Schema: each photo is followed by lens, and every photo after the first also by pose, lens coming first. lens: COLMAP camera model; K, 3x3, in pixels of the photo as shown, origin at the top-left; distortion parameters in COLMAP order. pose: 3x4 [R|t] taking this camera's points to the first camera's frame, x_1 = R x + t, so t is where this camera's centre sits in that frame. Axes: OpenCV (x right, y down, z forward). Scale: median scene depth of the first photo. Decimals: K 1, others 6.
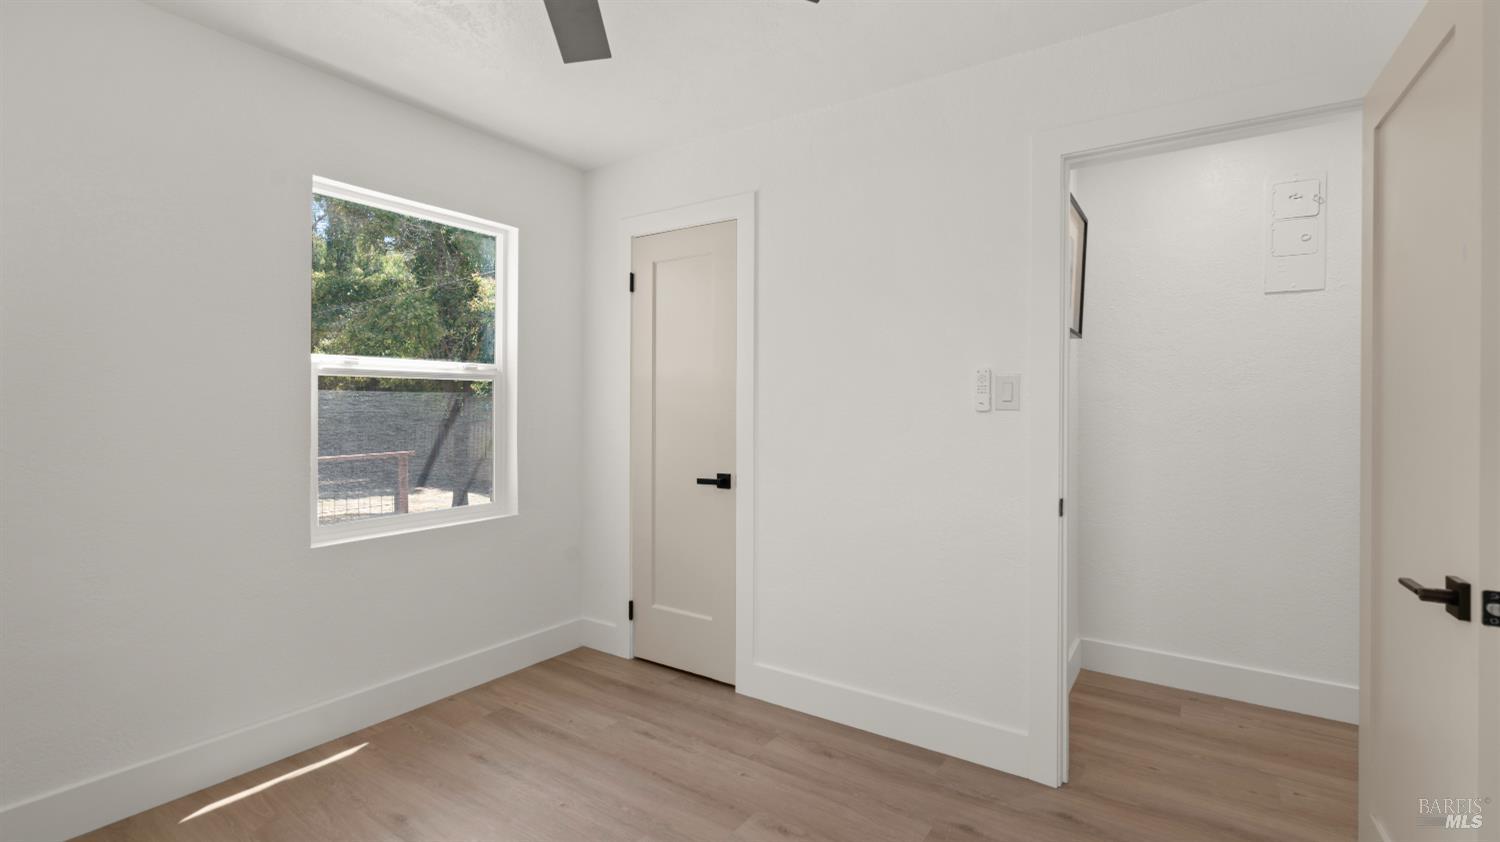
lens RADIAL K [[691.1, 0, 746.3], [0, 691.1, 410.7], [0, 0, 1]] dist [-0.036121, 0.002103]
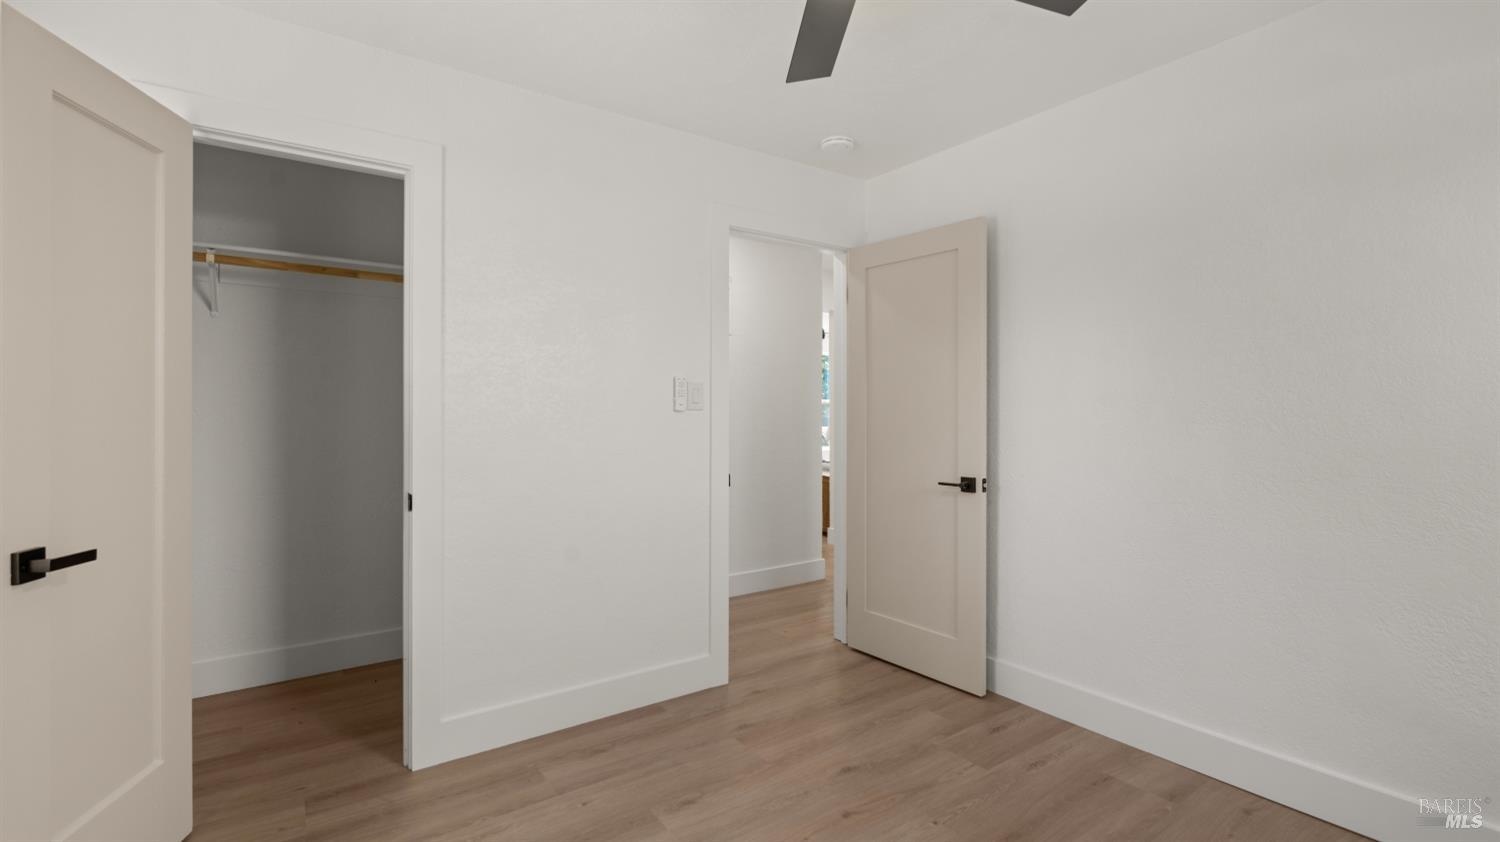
lens RADIAL K [[691.1, 0, 750.0], [0, 691.1, 419.2], [0, 0, 1]] dist [-0.036121, 0.002103]
pose [[0.288191, -0.006441, 0.957551, -0.836227], [0.006067, 0.999970, 0.004901, 0.010632], [-0.957554, 0.004397, 0.288222, 0.532303]]
